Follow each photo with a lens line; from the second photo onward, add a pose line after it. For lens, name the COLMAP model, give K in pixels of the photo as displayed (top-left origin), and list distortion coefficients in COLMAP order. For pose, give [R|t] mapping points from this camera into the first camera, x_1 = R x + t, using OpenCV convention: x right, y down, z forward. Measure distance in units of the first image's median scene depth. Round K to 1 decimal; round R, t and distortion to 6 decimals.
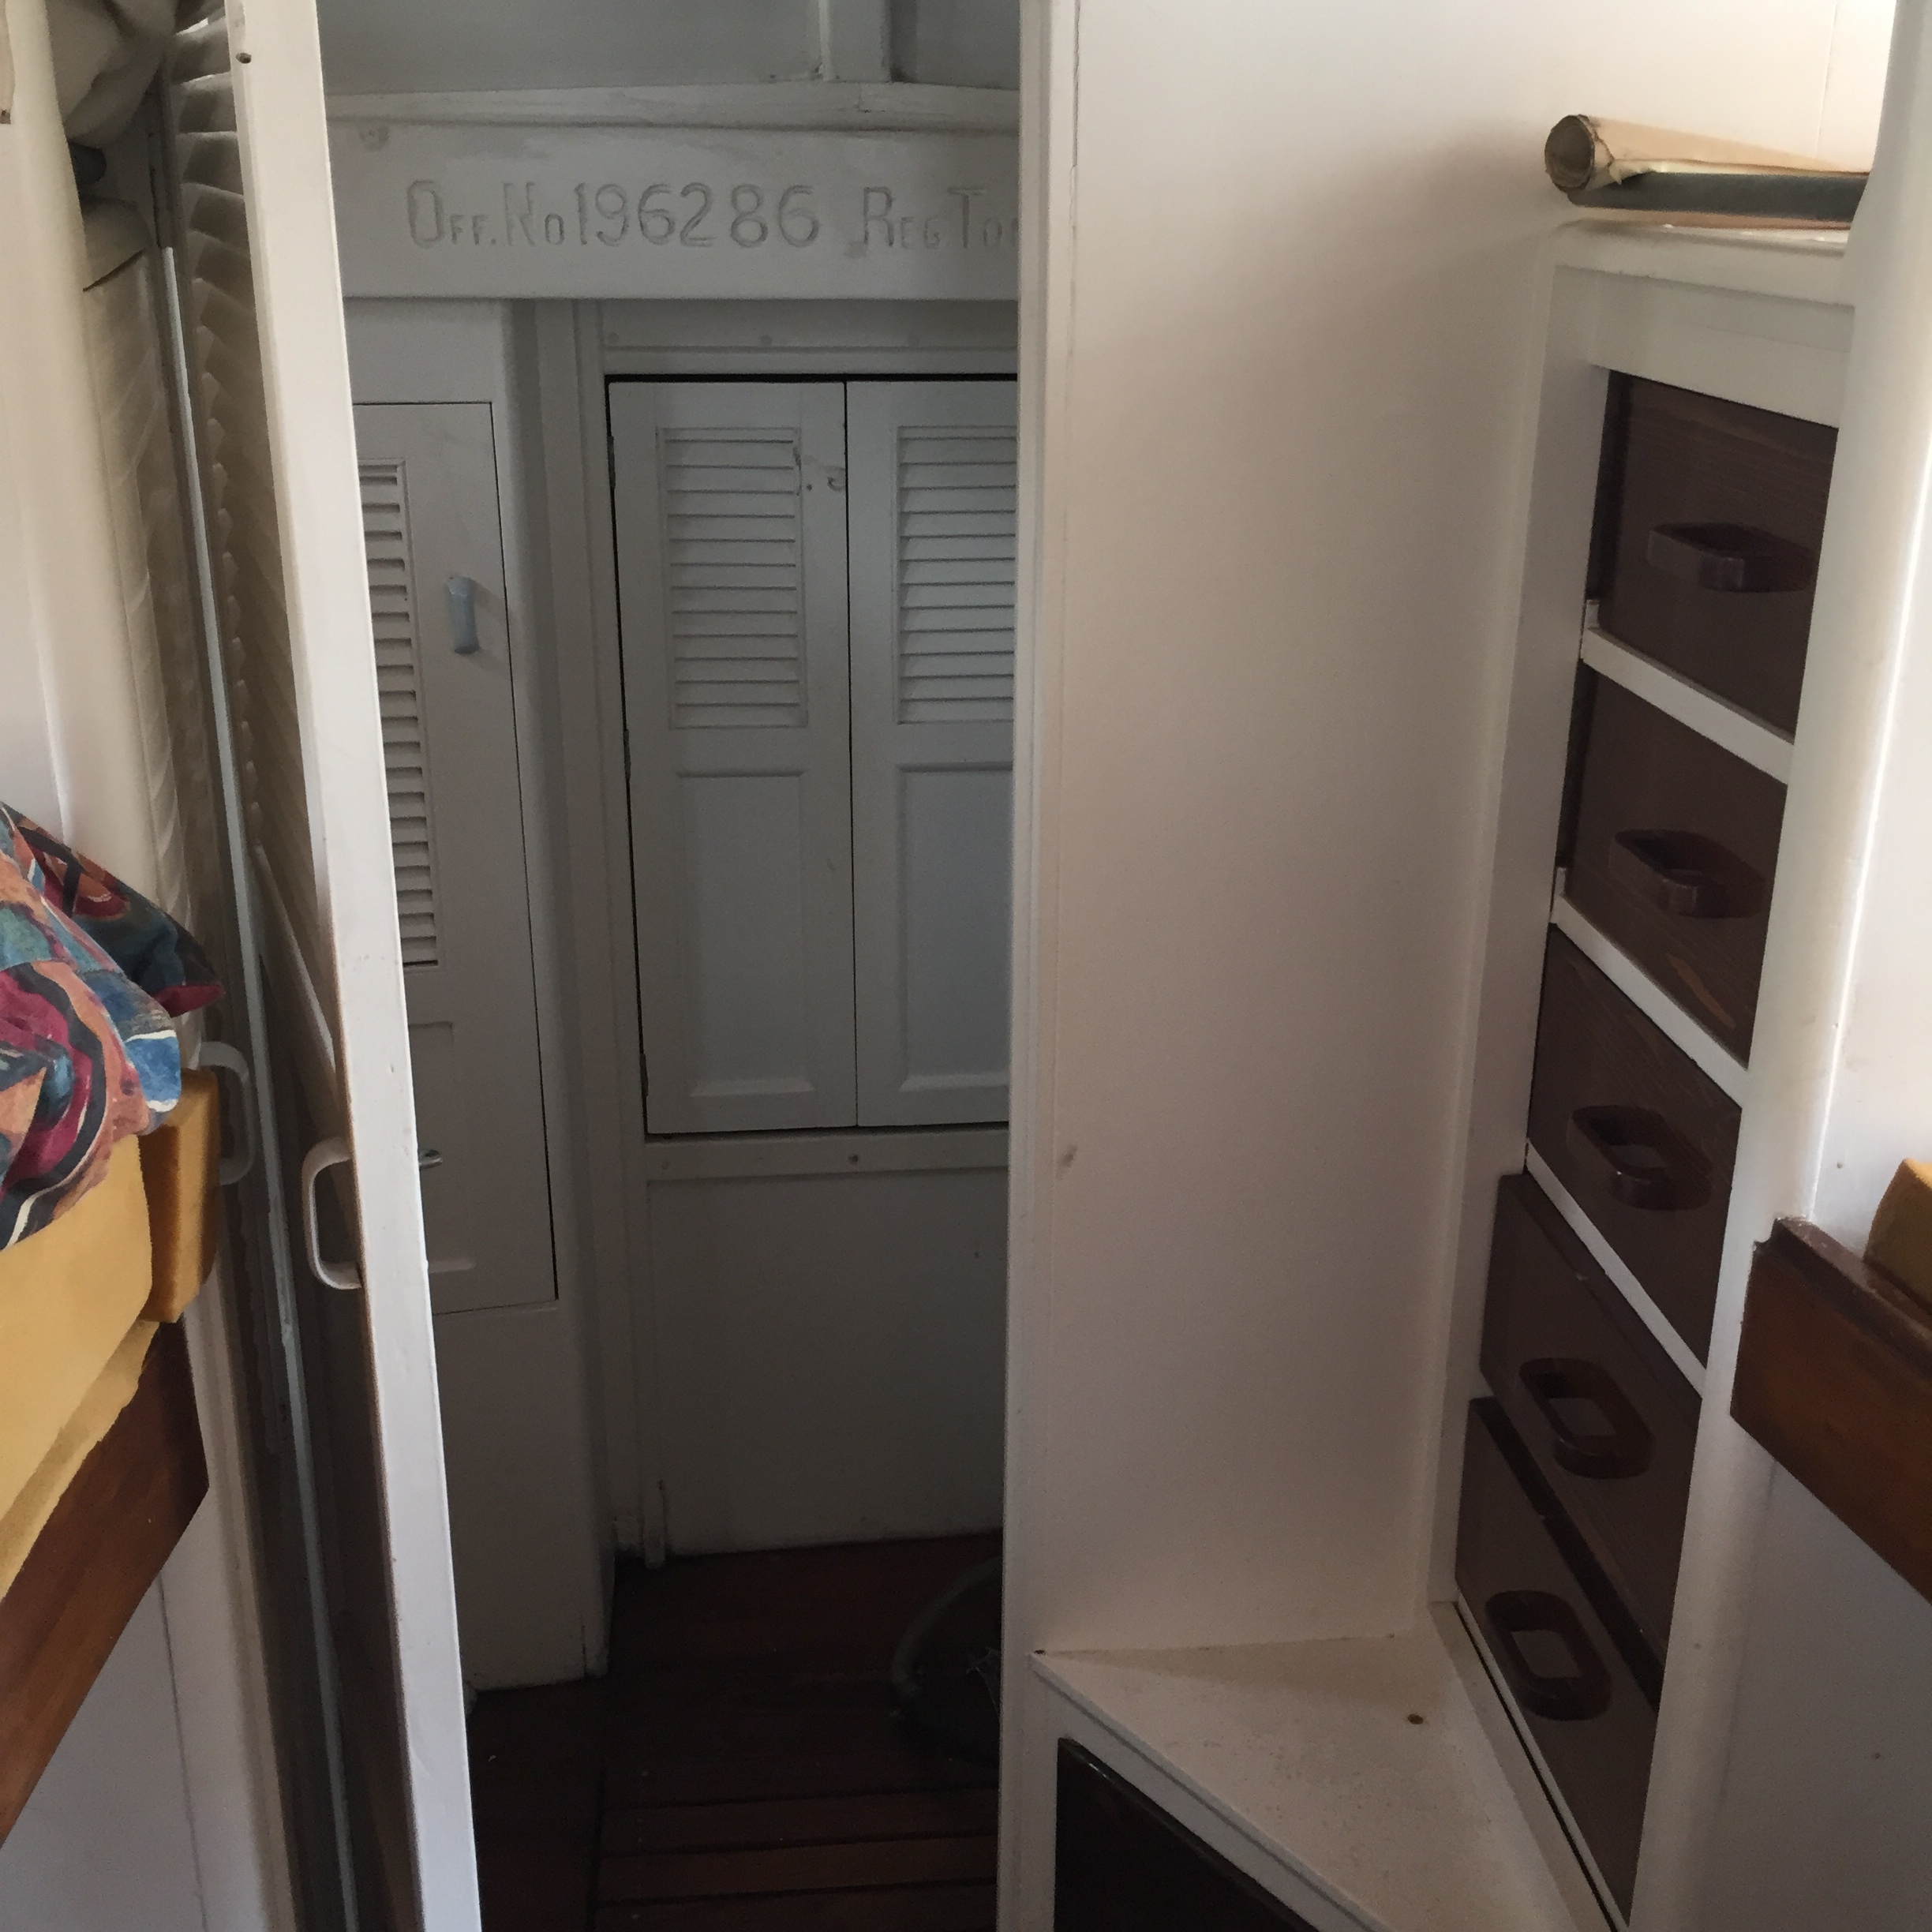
lens RADIAL K [[2189.7, 0, 941.2], [0, 2189.7, 1016.9], [0, 0, 1]] dist [0.059298, -0.103992]
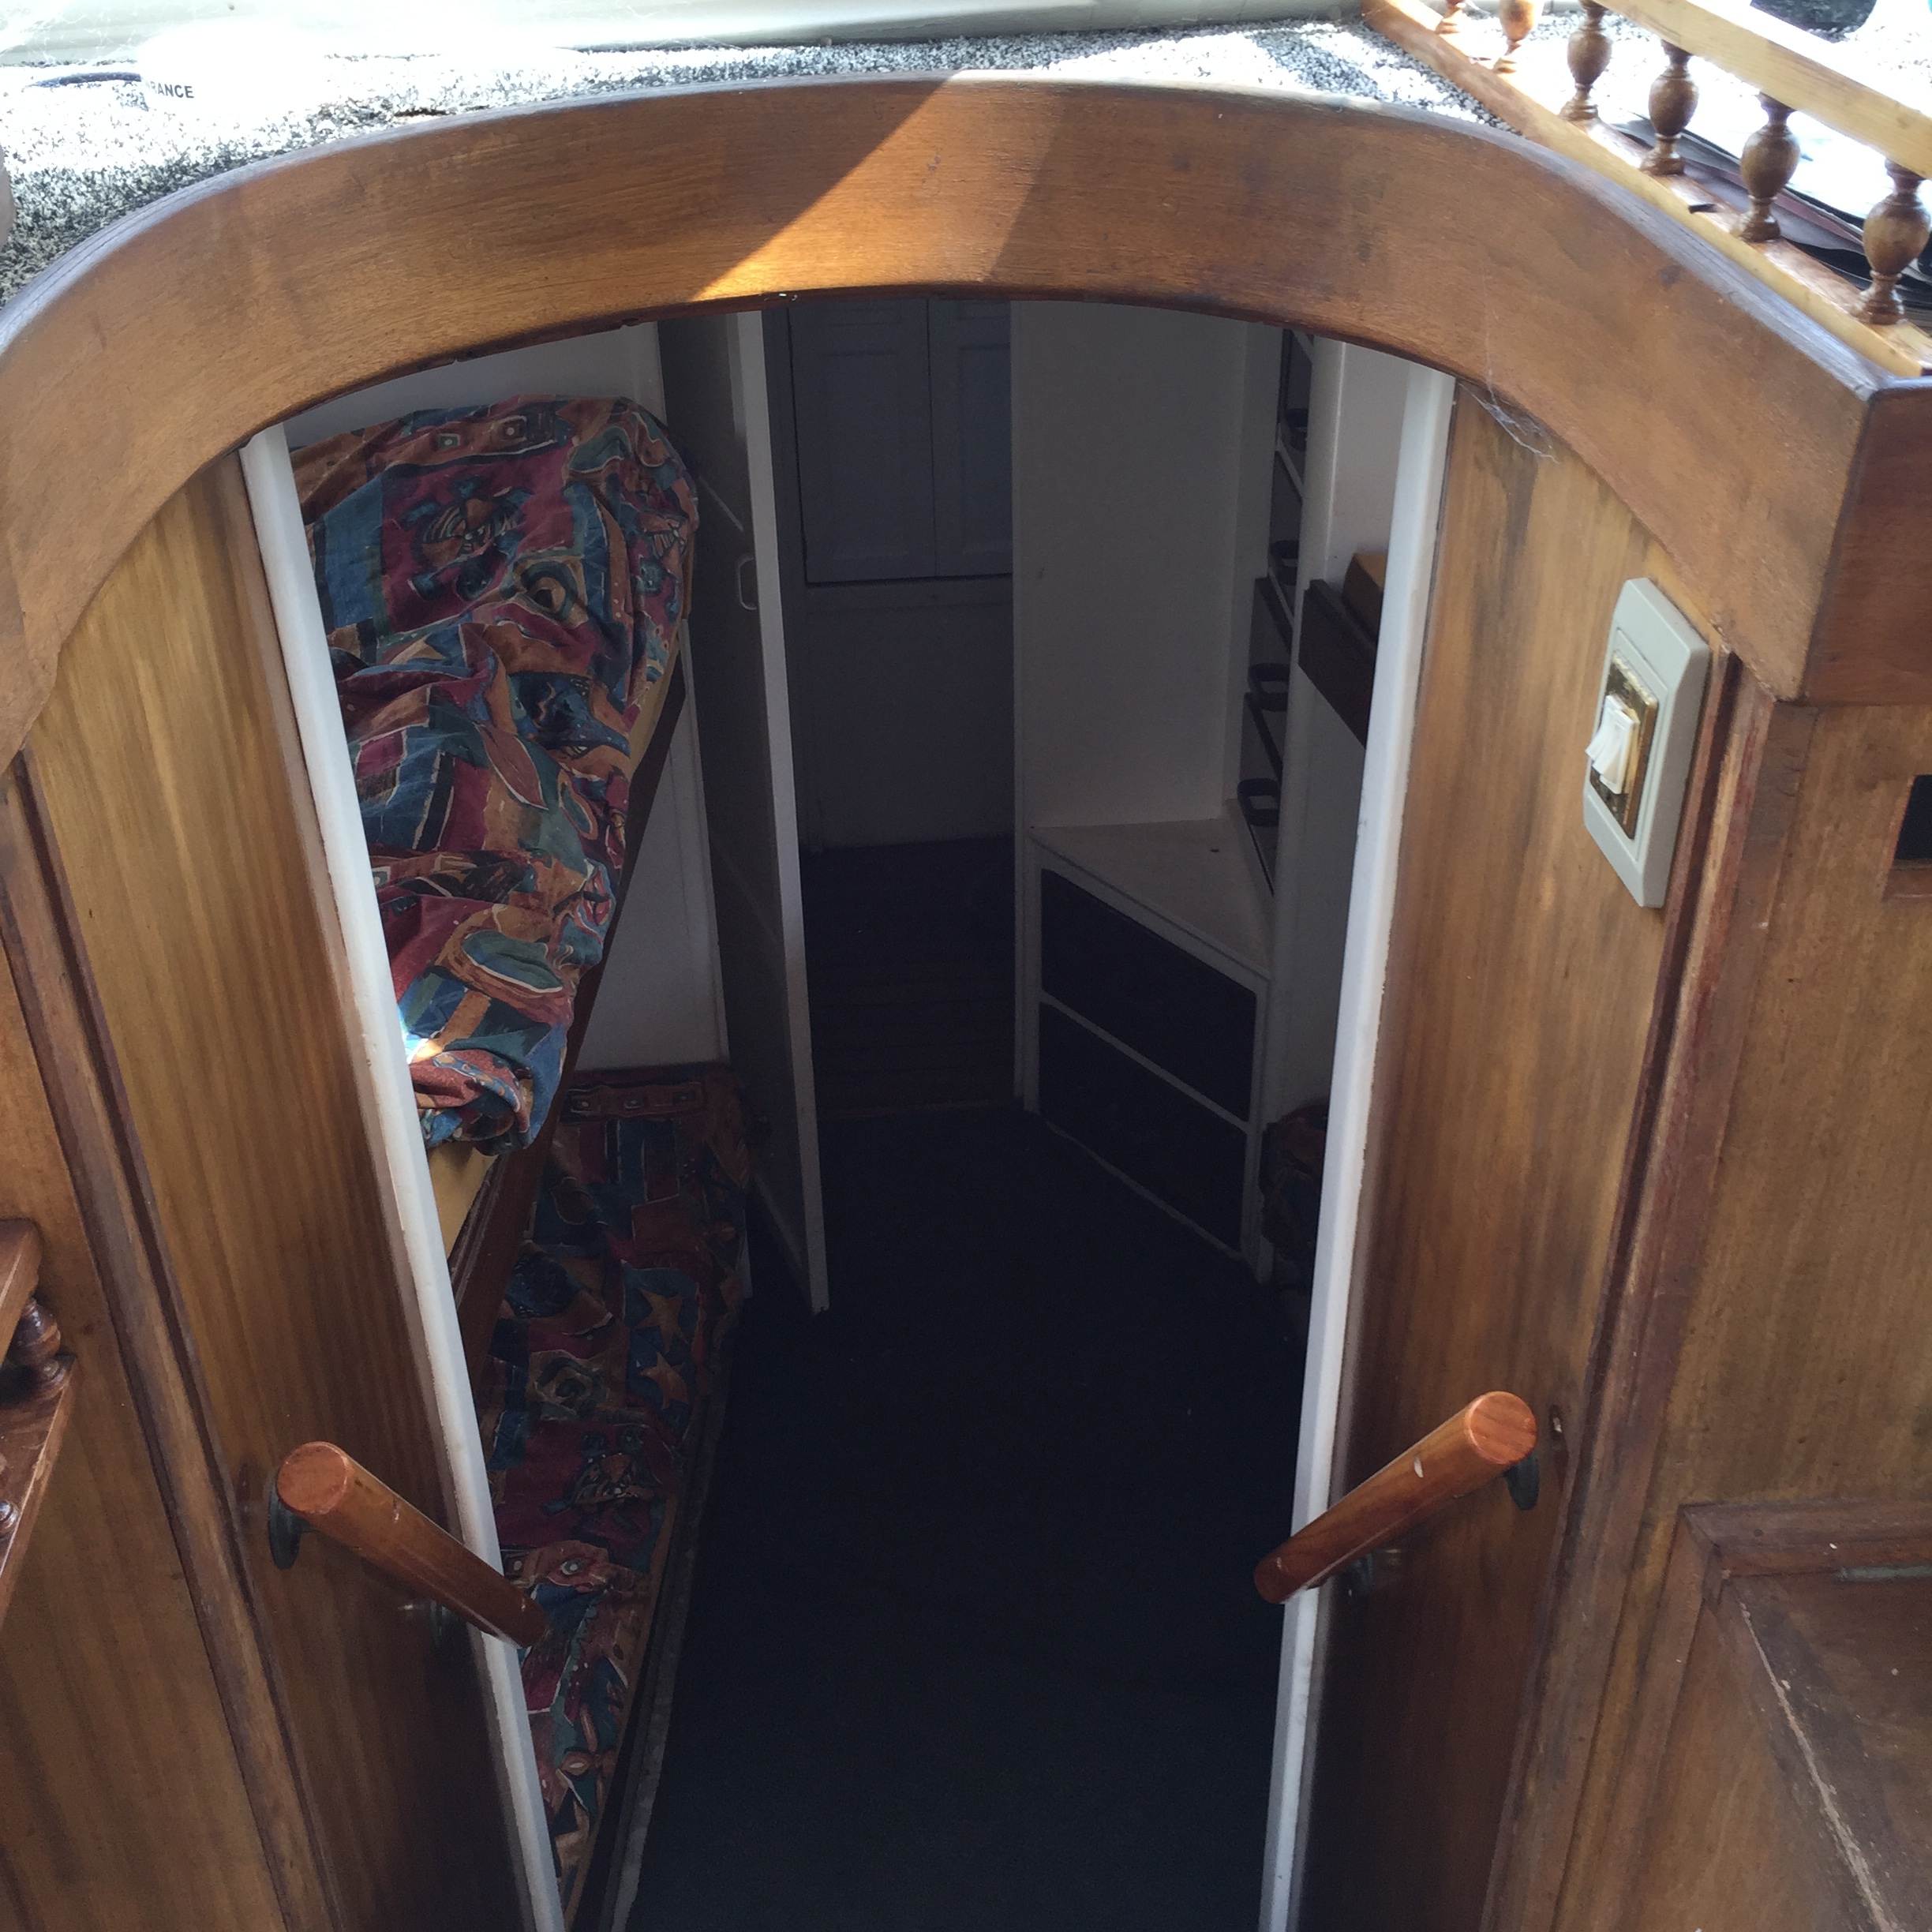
lens RADIAL K [[2189.7, 0, 941.2], [0, 2189.7, 1016.9], [0, 0, 1]] dist [0.059298, -0.103992]
pose [[0.999566, -0.028686, -0.006772, -0.031063], [0.029474, 0.974584, 0.222074, 0.005943], [0.000229, -0.222177, 0.975006, -1.006540]]
